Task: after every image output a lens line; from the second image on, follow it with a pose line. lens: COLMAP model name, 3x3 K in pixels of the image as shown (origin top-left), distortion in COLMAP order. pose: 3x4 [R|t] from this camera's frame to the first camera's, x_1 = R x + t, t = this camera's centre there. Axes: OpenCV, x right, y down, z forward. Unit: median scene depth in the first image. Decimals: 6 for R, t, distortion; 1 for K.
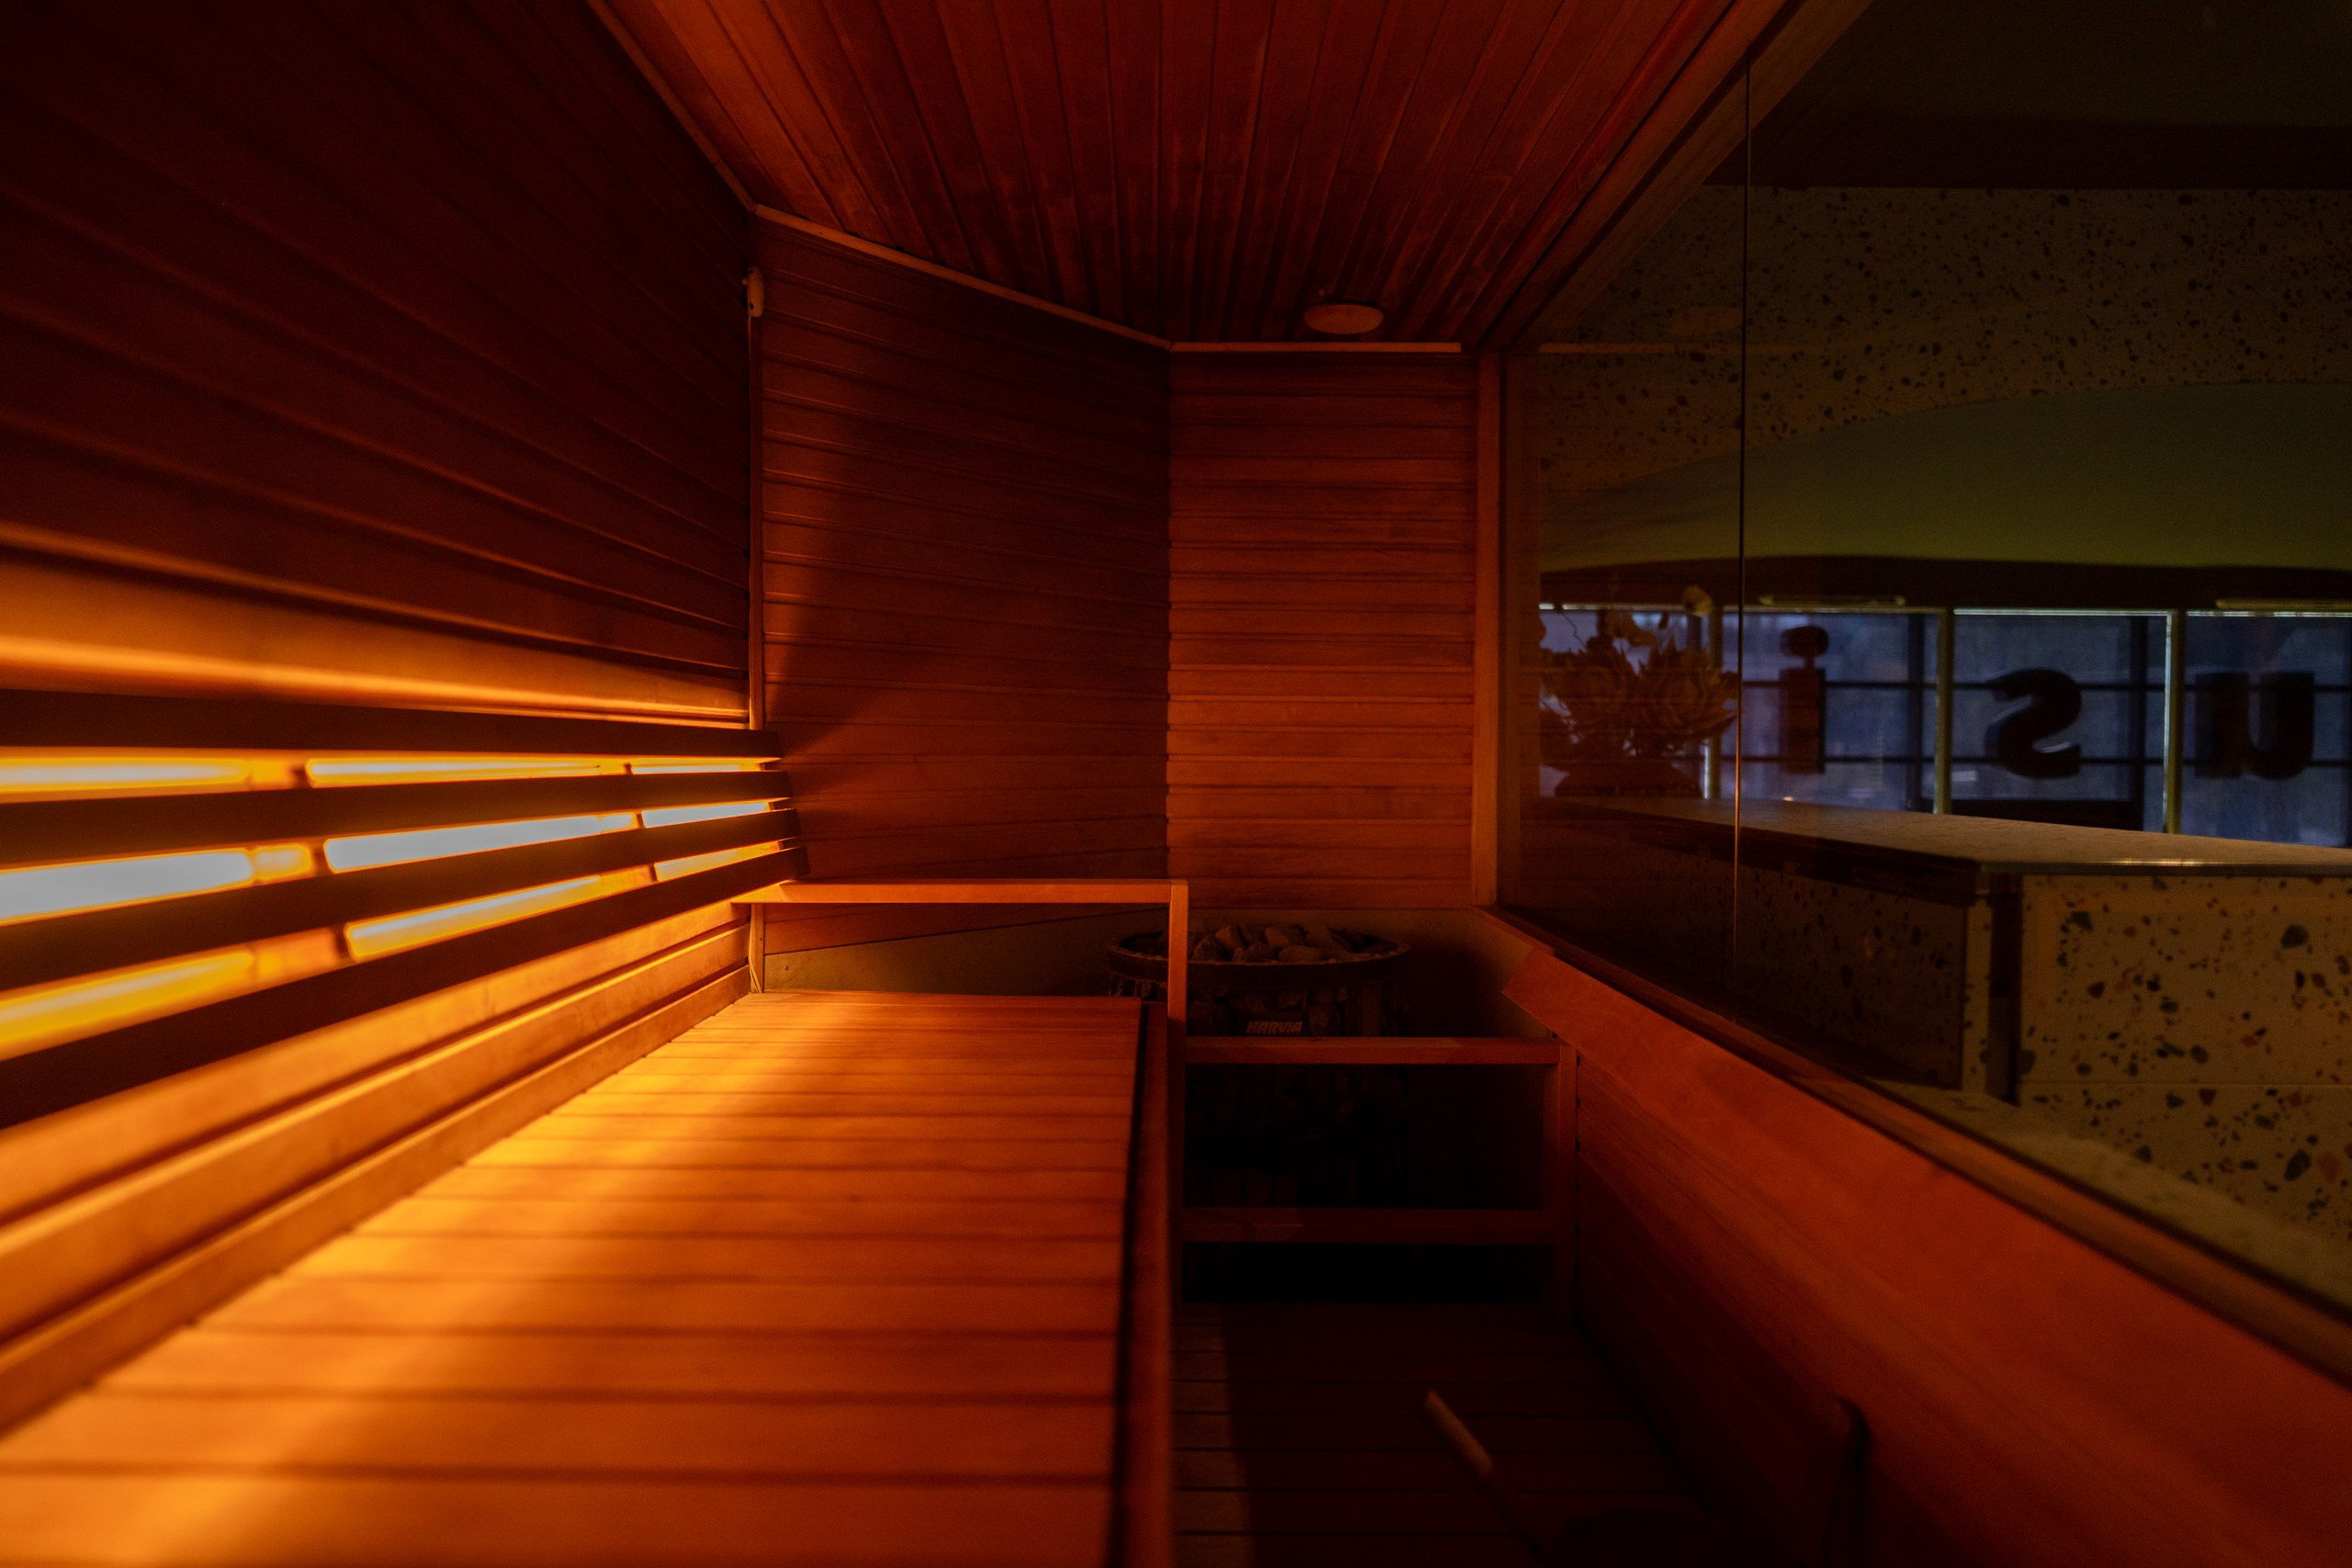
lens RADIAL K [[1616.6, 0, 1176.0], [0, 1616.6, 784.0], [0, 0, 1]] dist [0.003417, -0.000873]
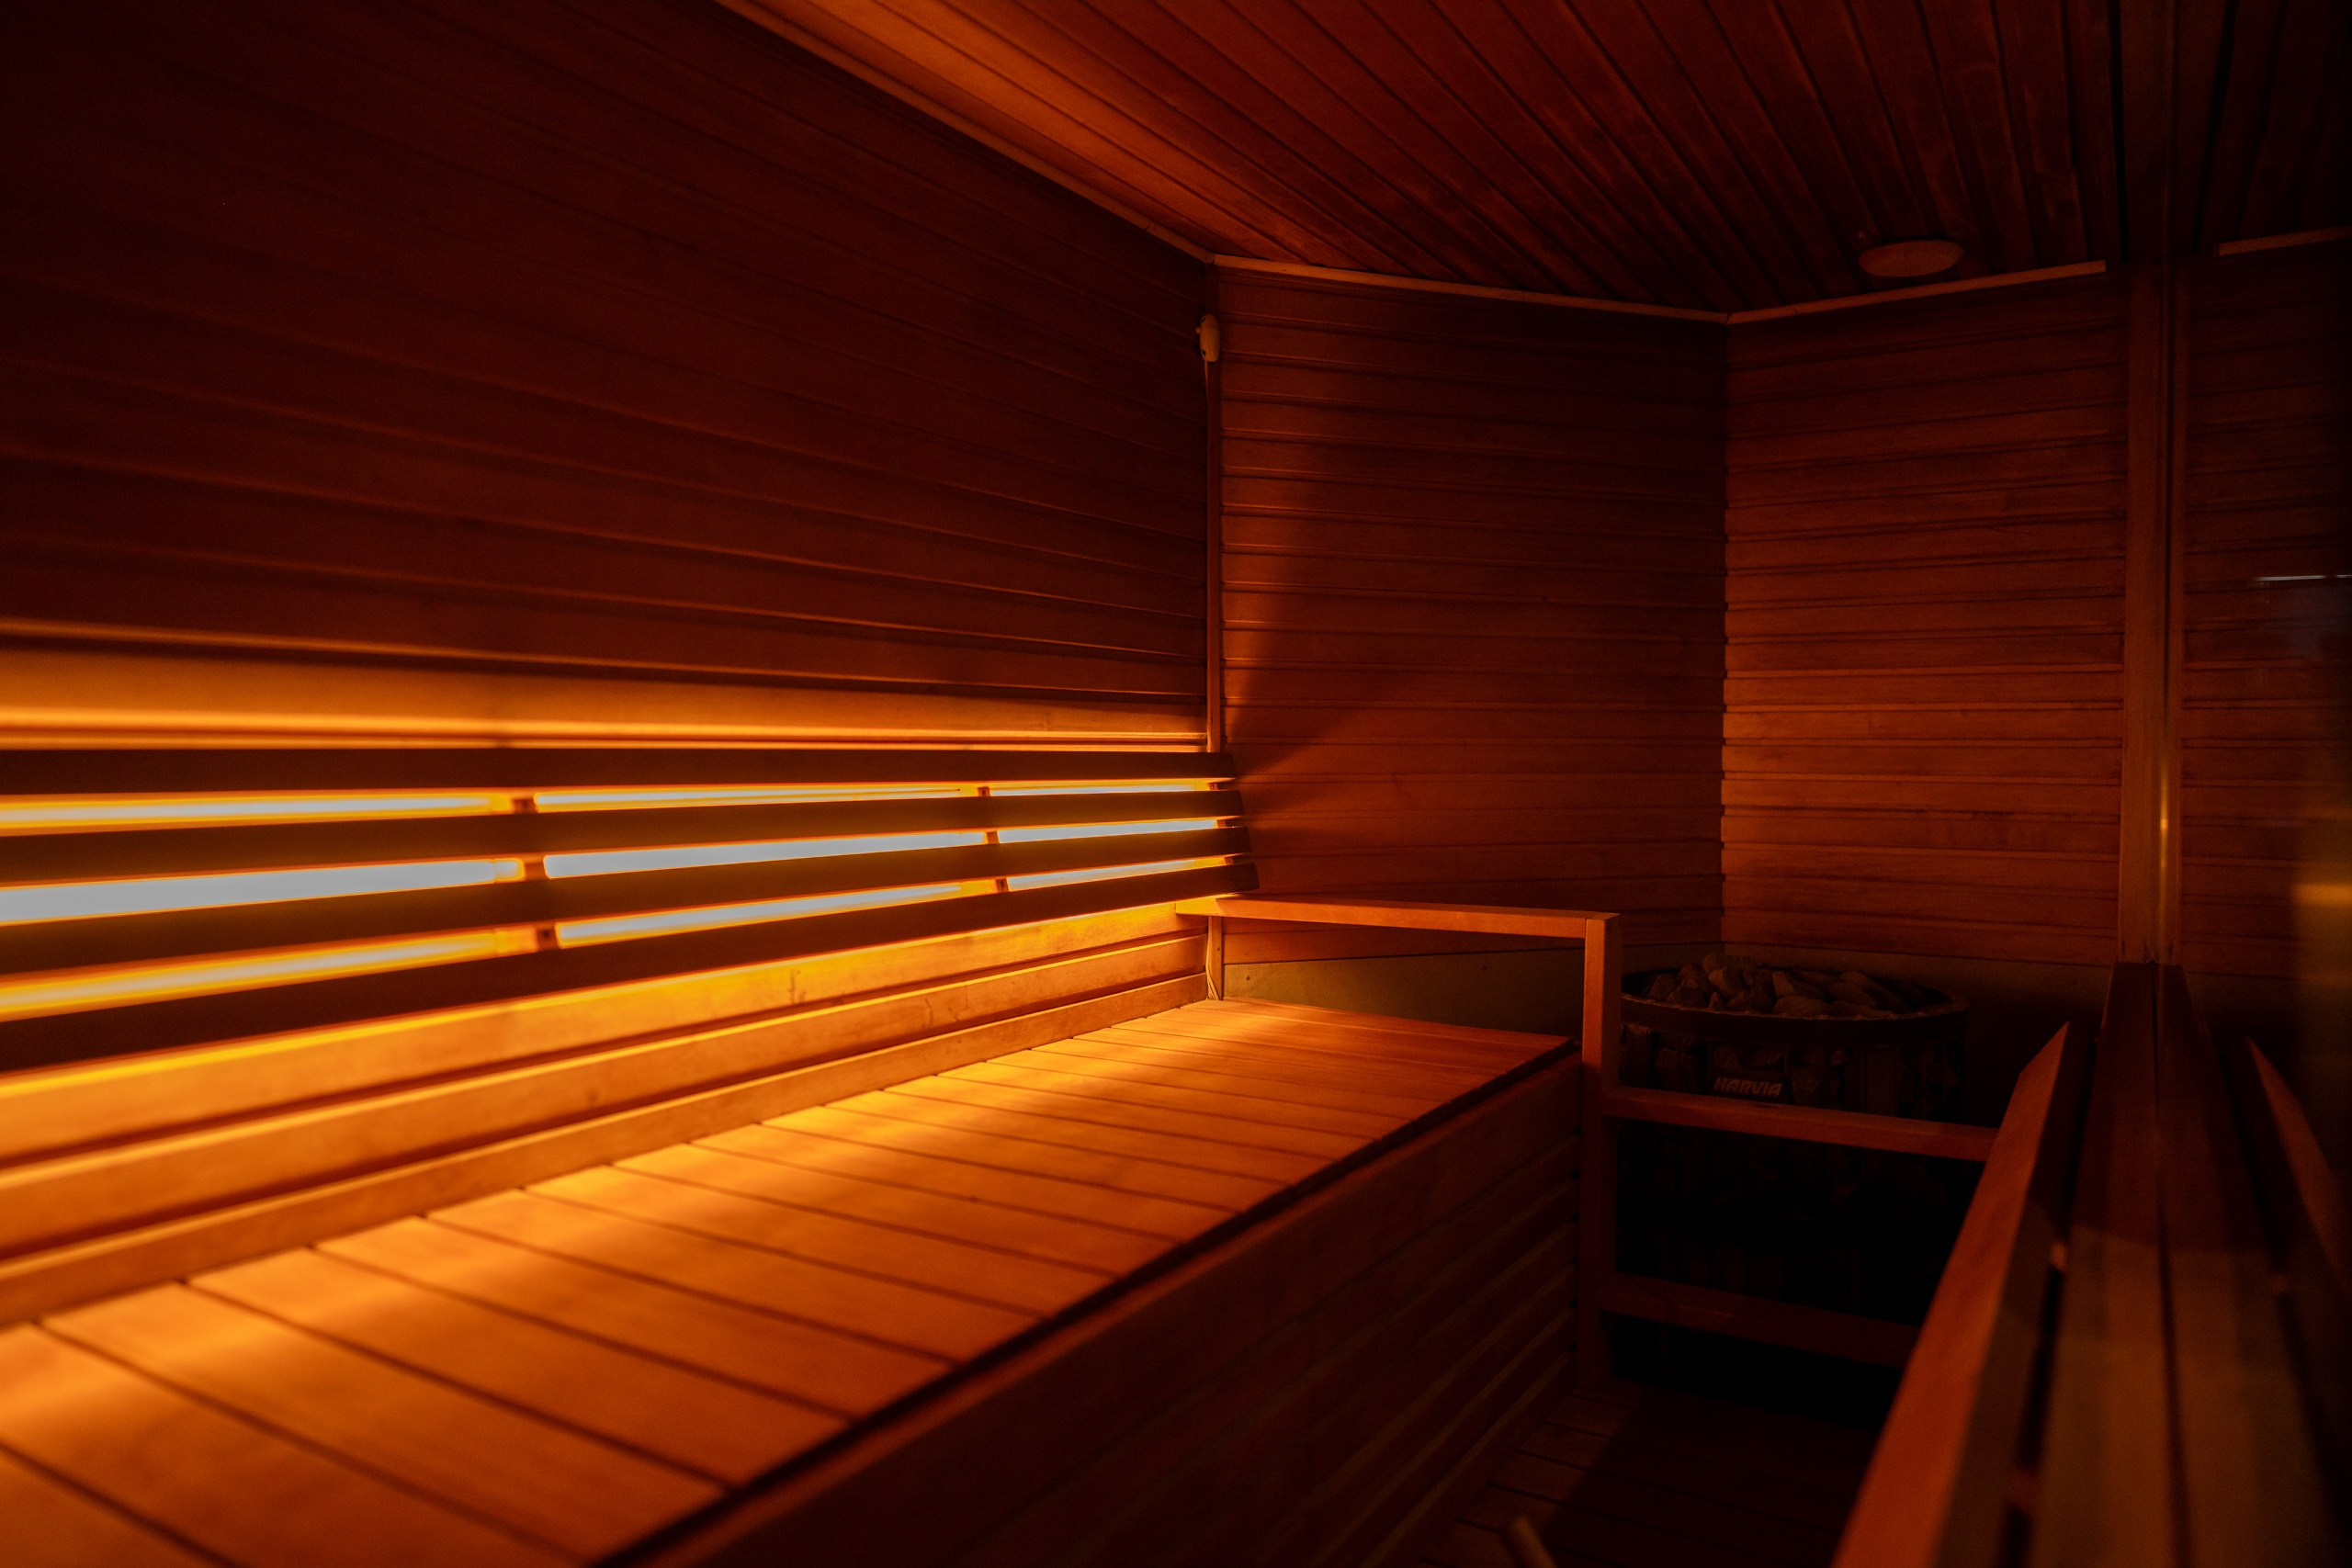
lens RADIAL K [[1616.6, 0, 1176.0], [0, 1616.6, 784.0], [0, 0, 1]] dist [0.003417, -0.000873]
pose [[0.837787, 0.008992, -0.545923, 0.290934], [-0.008618, 0.999958, 0.003245, -0.014890], [0.545929, 0.001986, 0.837829, 0.097662]]
